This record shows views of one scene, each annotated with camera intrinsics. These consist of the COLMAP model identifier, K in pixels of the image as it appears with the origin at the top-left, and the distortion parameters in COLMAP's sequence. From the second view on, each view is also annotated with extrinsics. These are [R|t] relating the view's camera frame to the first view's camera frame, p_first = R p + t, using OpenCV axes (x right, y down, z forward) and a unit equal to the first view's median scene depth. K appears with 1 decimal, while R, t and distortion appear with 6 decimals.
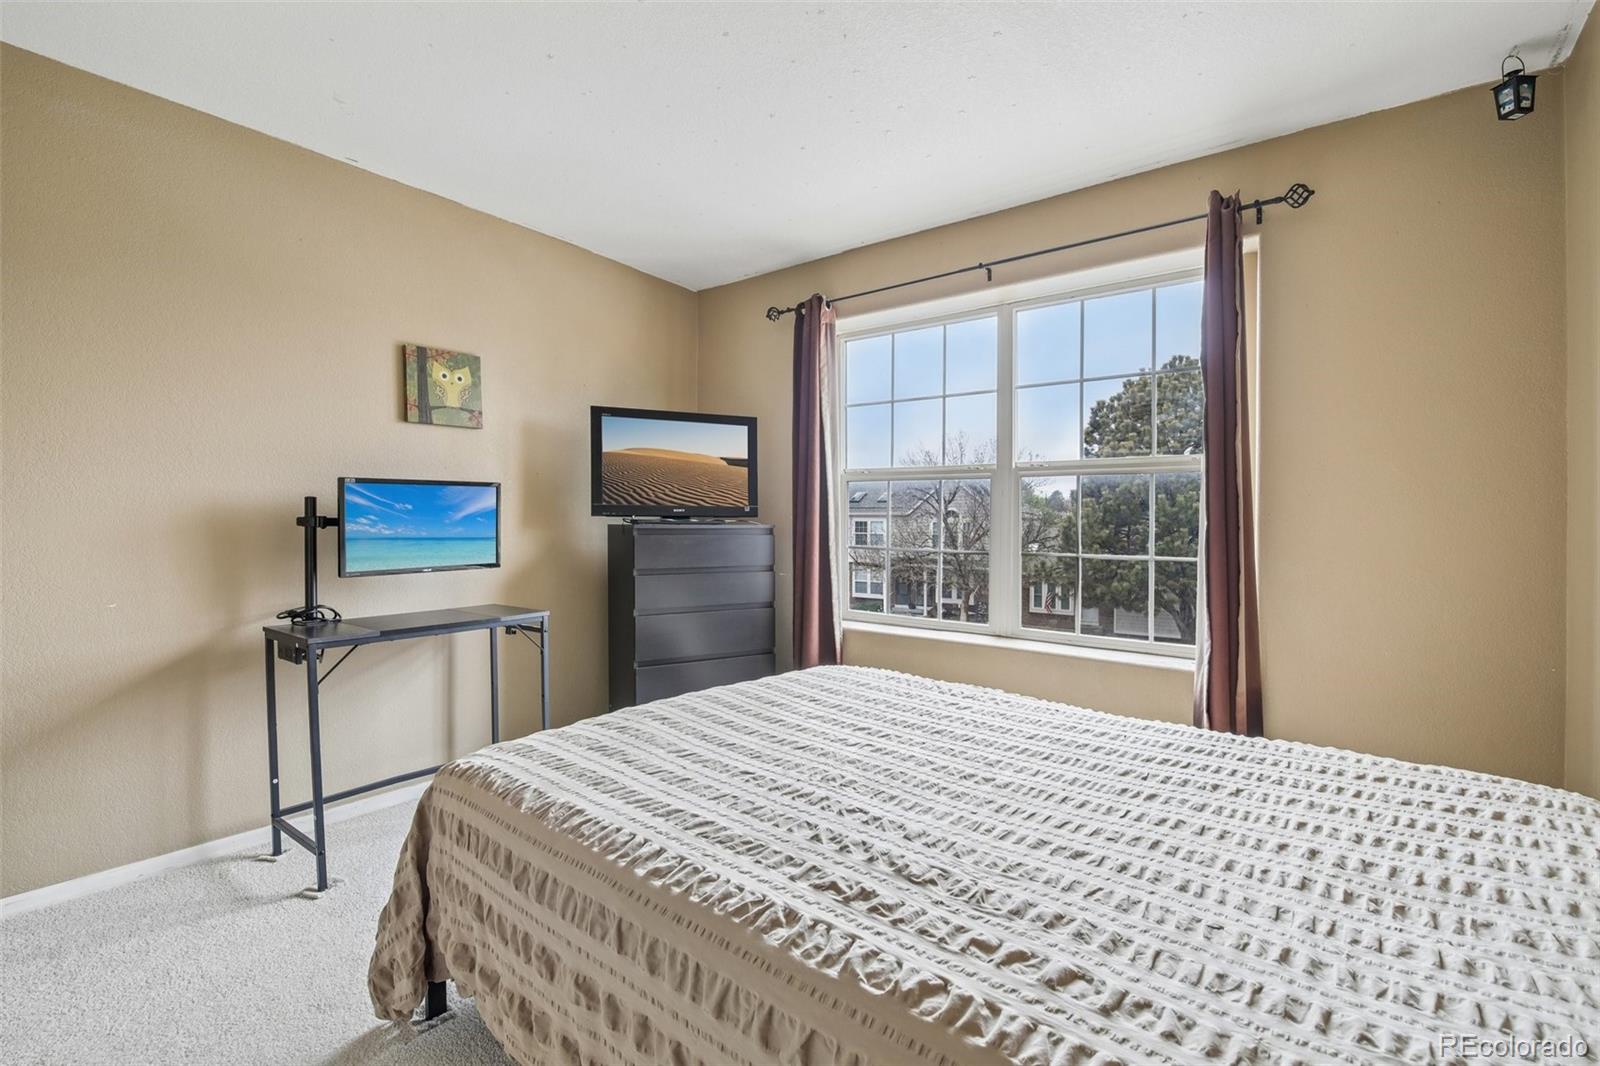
lens RADIAL K [[691.0, 0, 802.2], [0, 691.0, 536.6], [0, 0, 1]] dist [-0.008329, -0.006875]
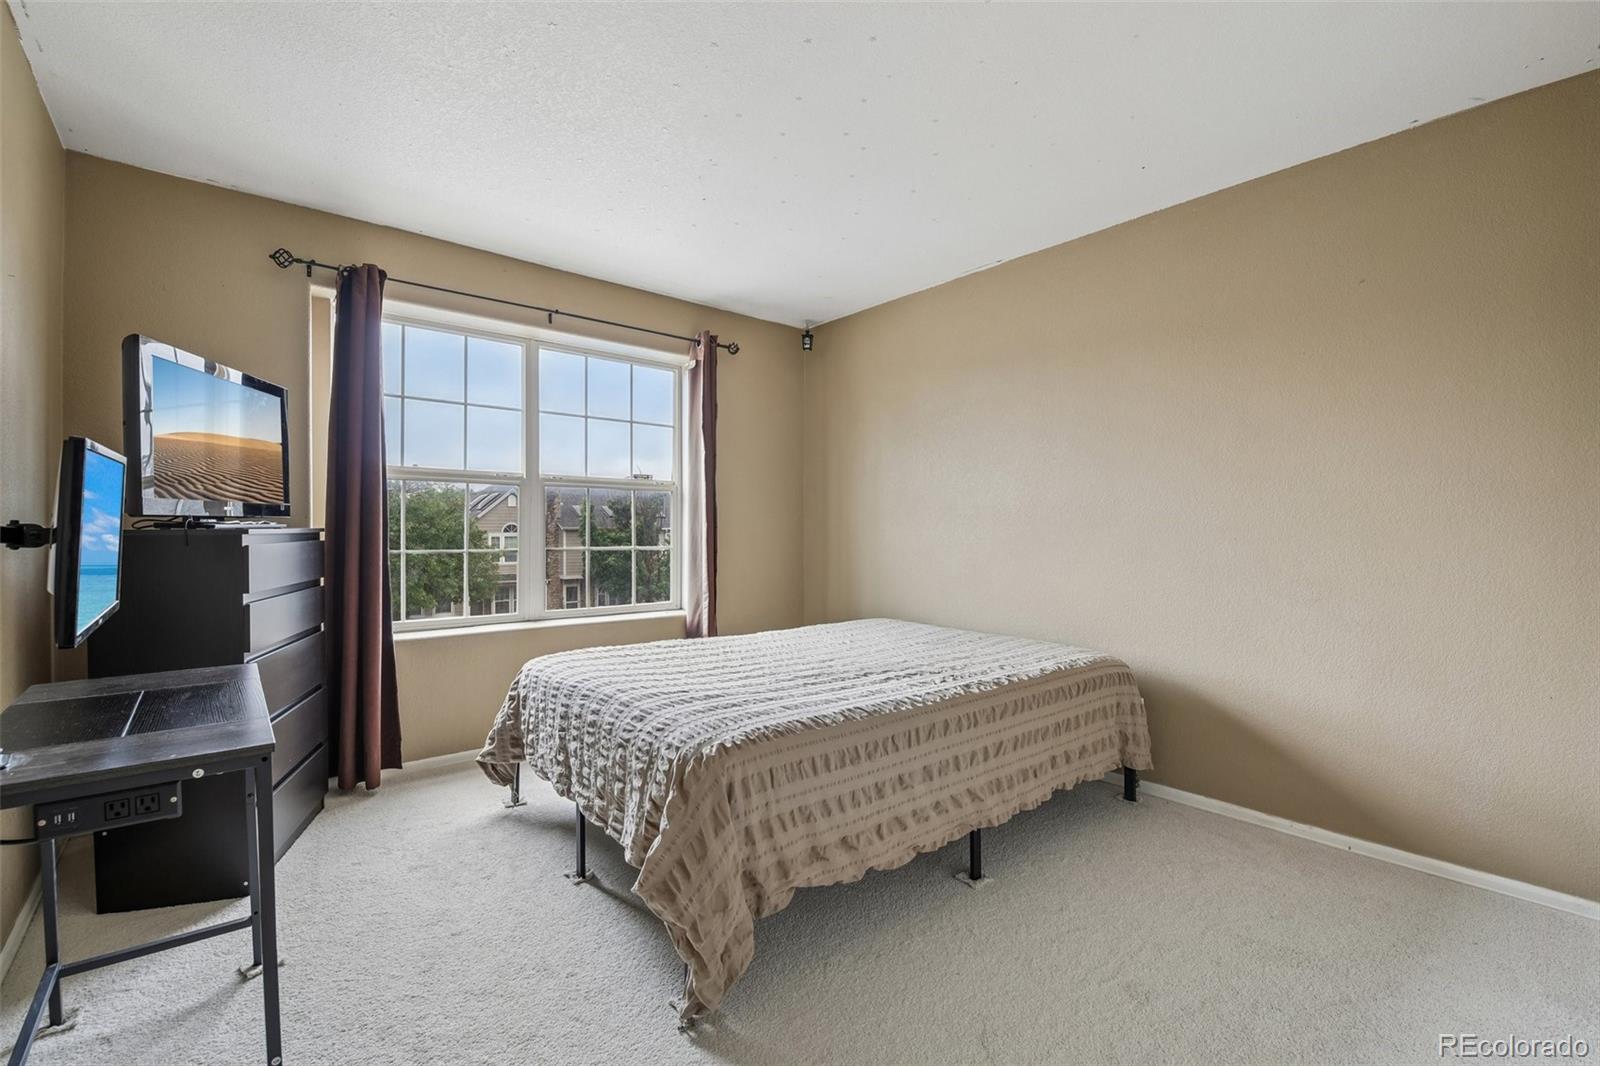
lens RADIAL K [[691.0, 0, 801.1], [0, 691.0, 526.5], [0, 0, 1]] dist [-0.008329, -0.006875]
pose [[0.223478, -0.005143, 0.974695, -0.852256], [0.016008, 0.999871, 0.001606, -0.011071], [-0.974577, 0.015244, 0.223532, 0.325423]]
